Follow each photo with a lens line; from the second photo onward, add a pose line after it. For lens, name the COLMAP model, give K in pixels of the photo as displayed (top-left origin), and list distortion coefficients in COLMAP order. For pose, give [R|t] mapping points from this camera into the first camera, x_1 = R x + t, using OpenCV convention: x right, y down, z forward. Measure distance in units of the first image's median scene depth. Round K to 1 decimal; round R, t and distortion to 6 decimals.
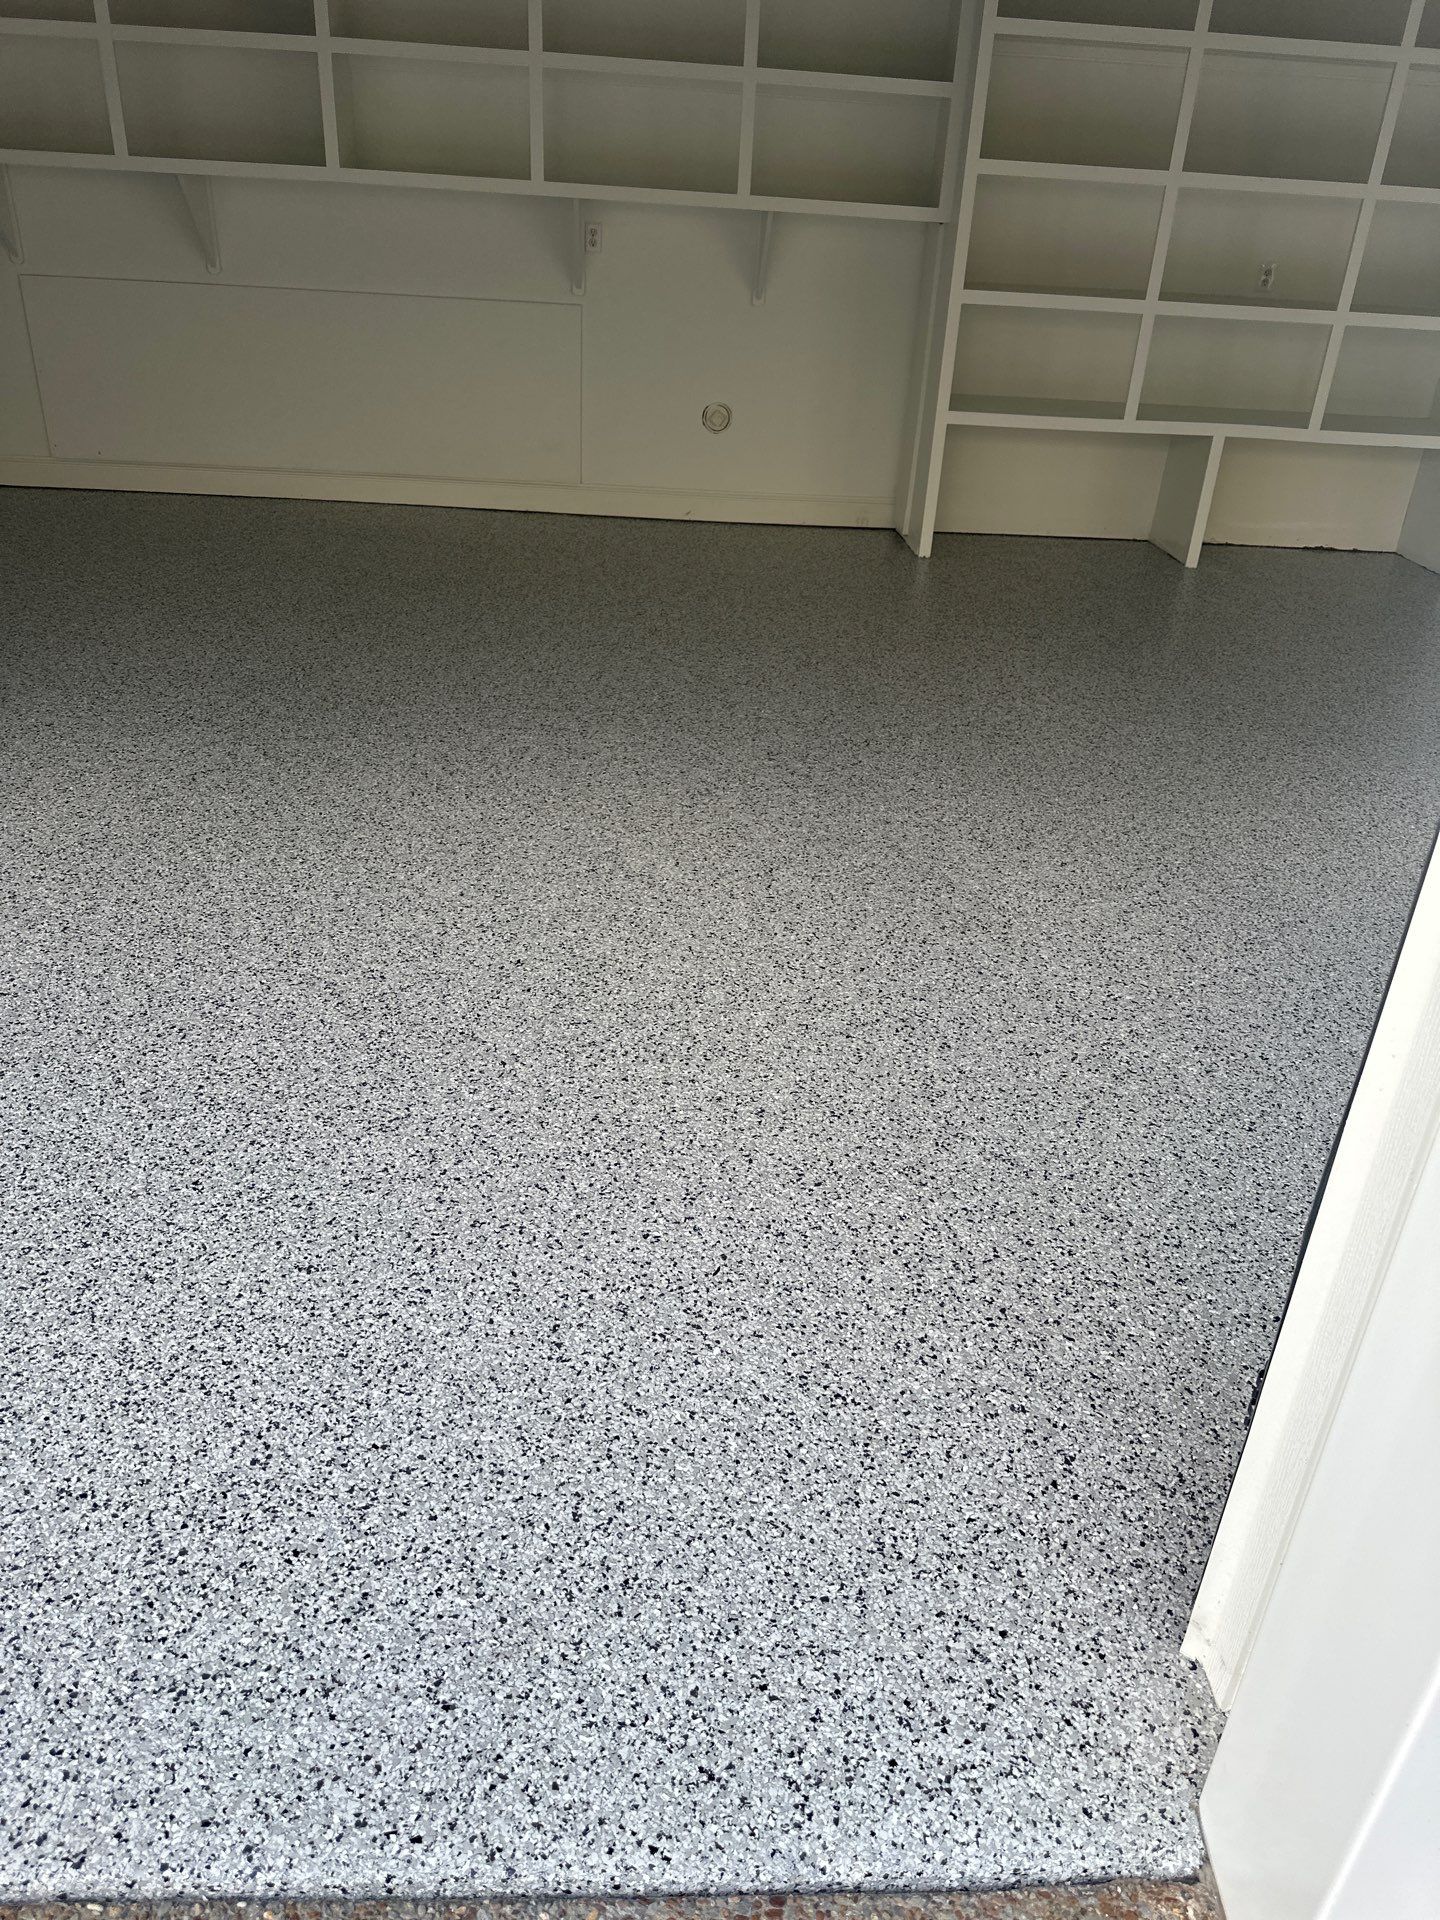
lens RADIAL K [[1431.1, 0, 718.7], [0, 1431.1, 990.5], [0, 0, 1]] dist [0.049305, -0.064227]
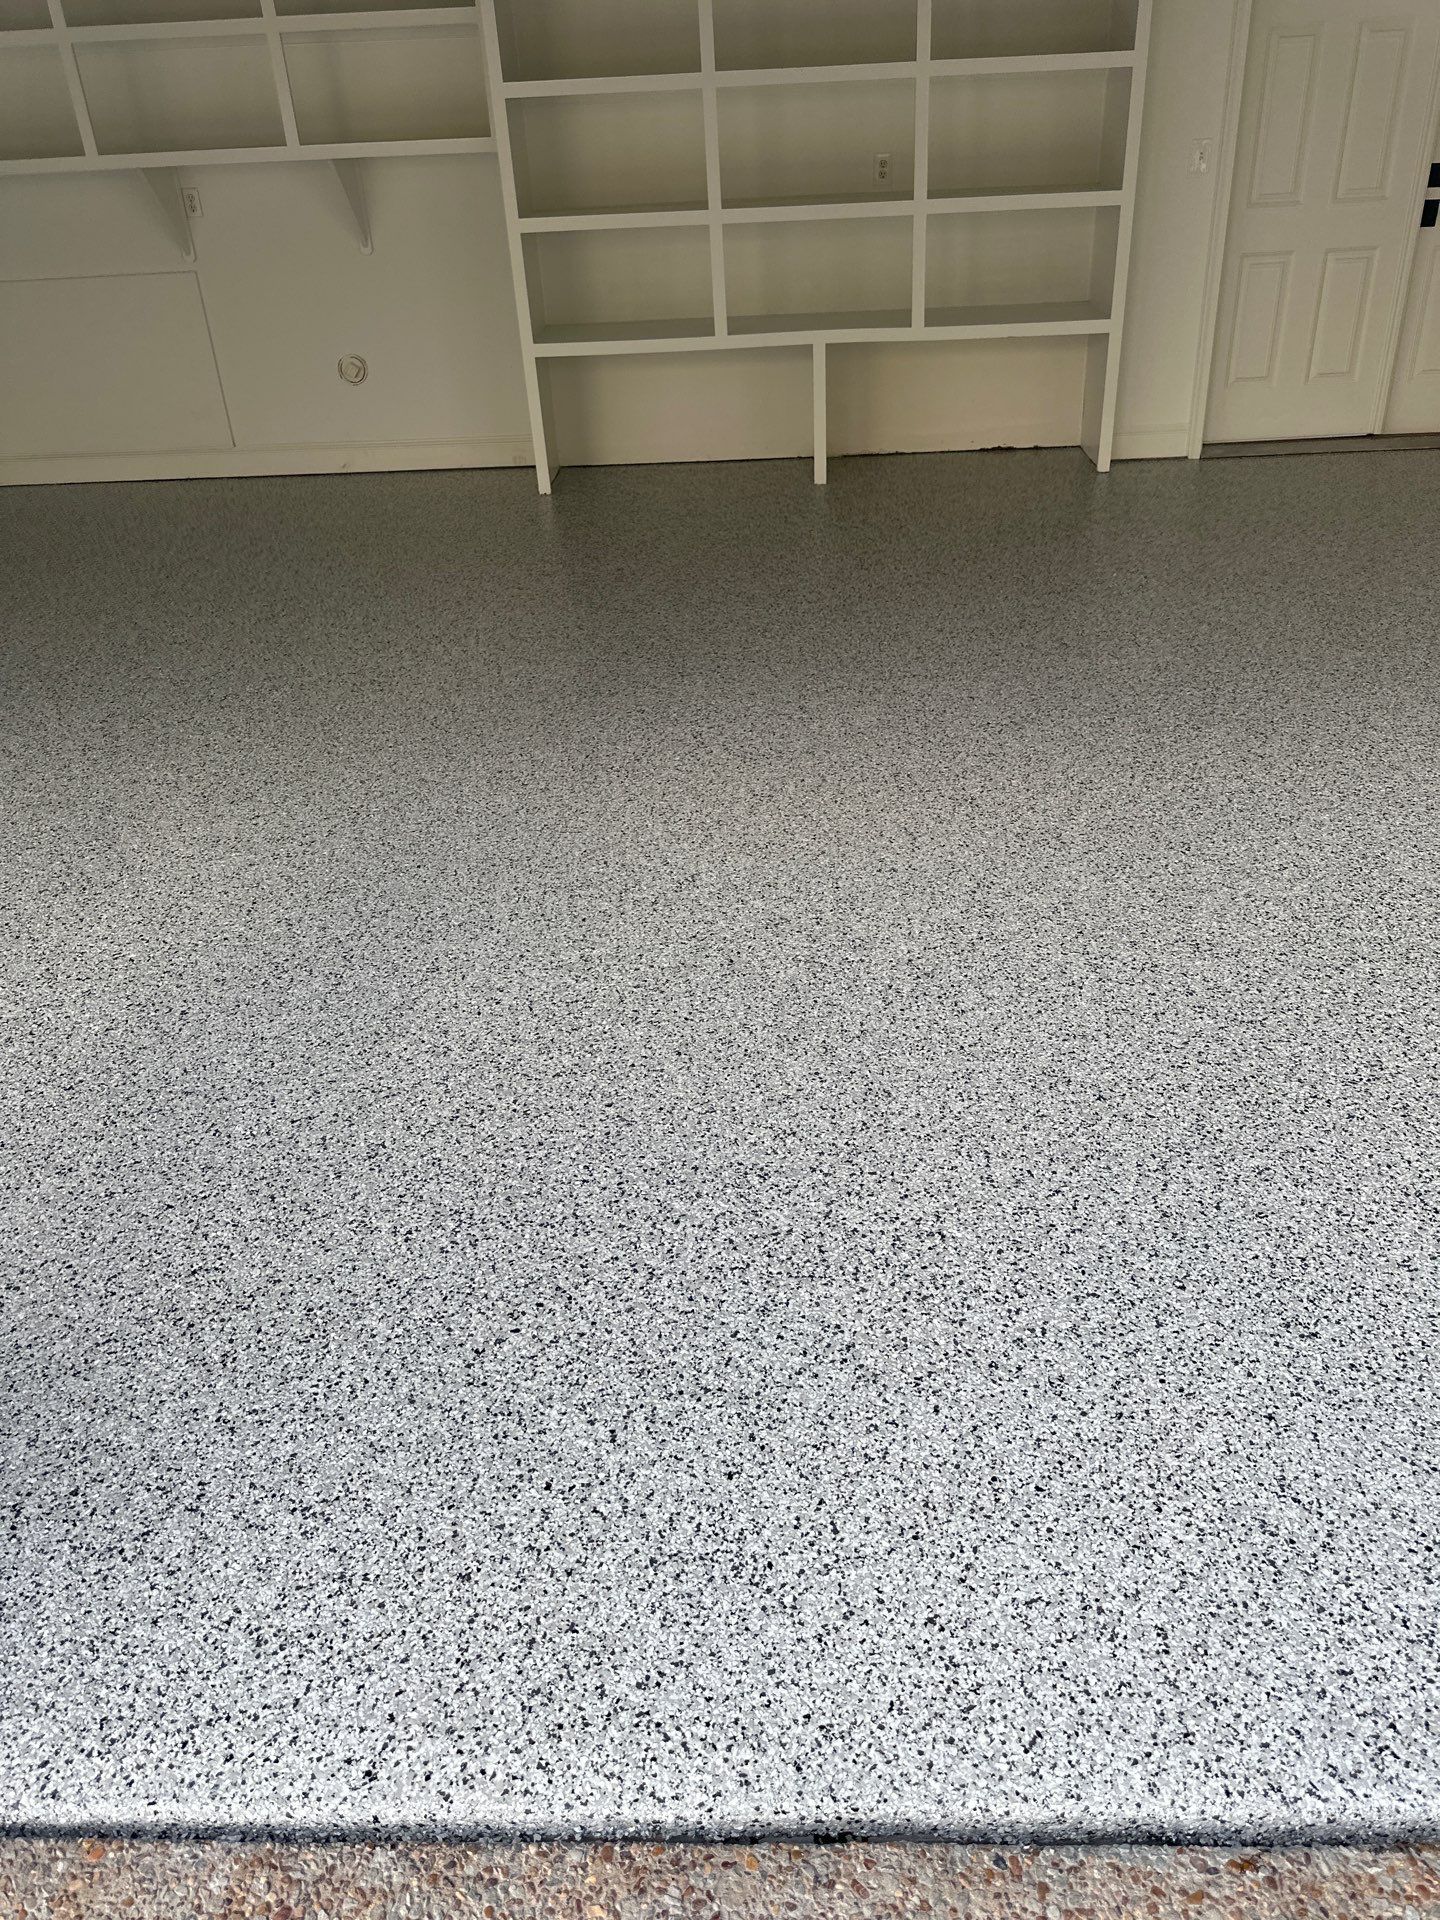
lens RADIAL K [[1431.1, 0, 719.1], [0, 1431.1, 961.1], [0, 0, 1]] dist [0.049305, -0.064227]
pose [[0.992661, -0.049095, -0.110517, 0.401380], [0.051293, 0.998537, 0.017135, 0.006186], [0.109514, -0.022678, 0.993727, 0.034886]]
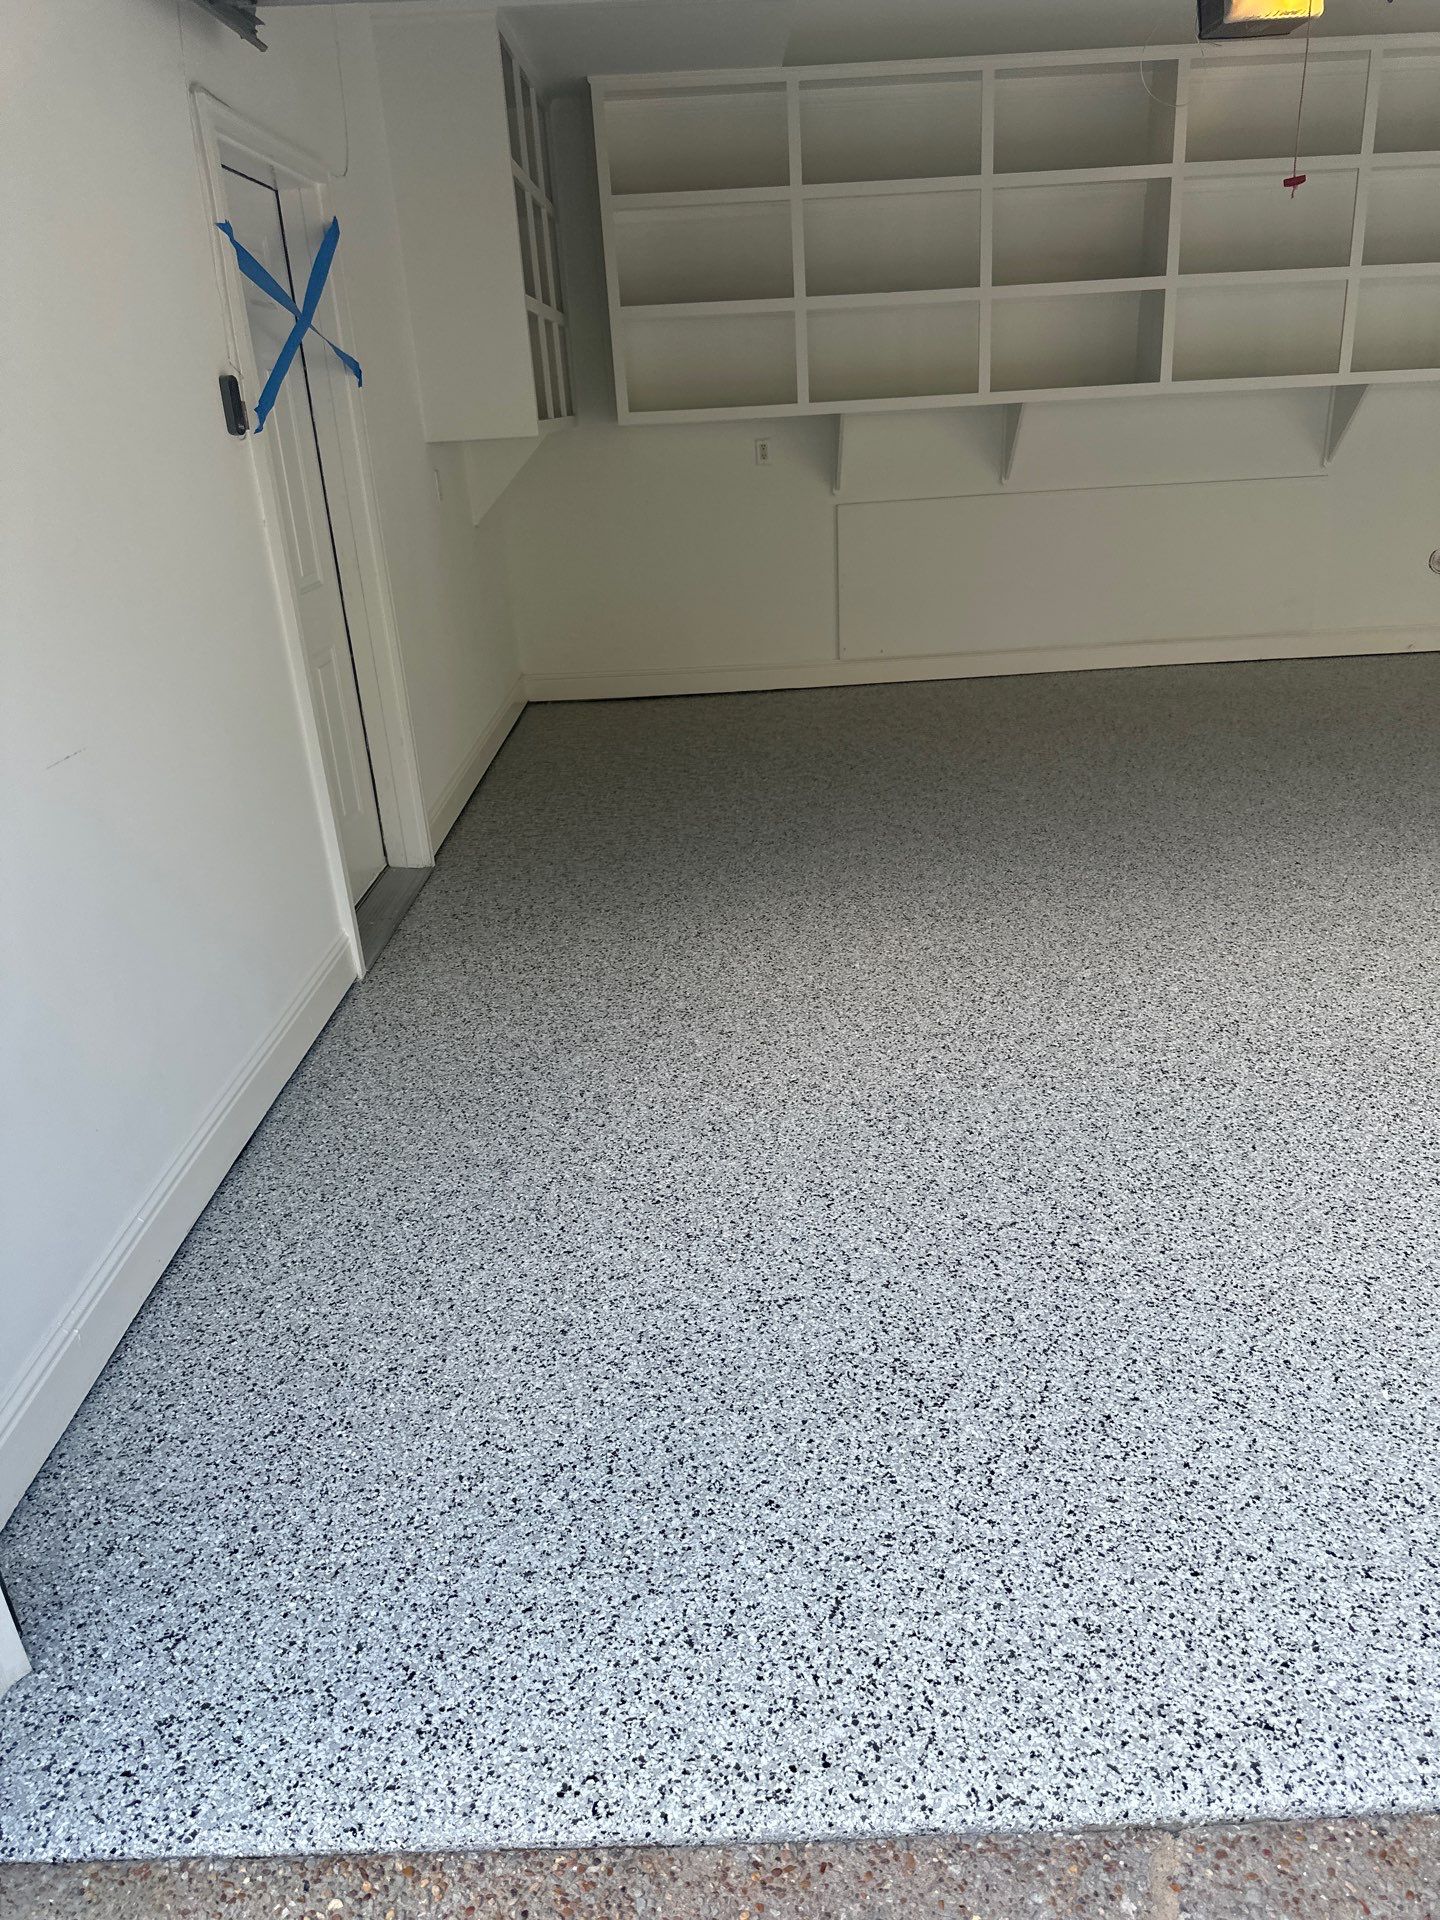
lens RADIAL K [[1431.1, 0, 736.5], [0, 1431.1, 932.6], [0, 0, 1]] dist [0.049305, -0.064227]
pose [[0.994467, -0.095387, -0.044000, -0.601128], [0.087463, 0.983860, -0.156111, 0.001800], [0.058181, 0.151399, 0.986759, -0.070941]]
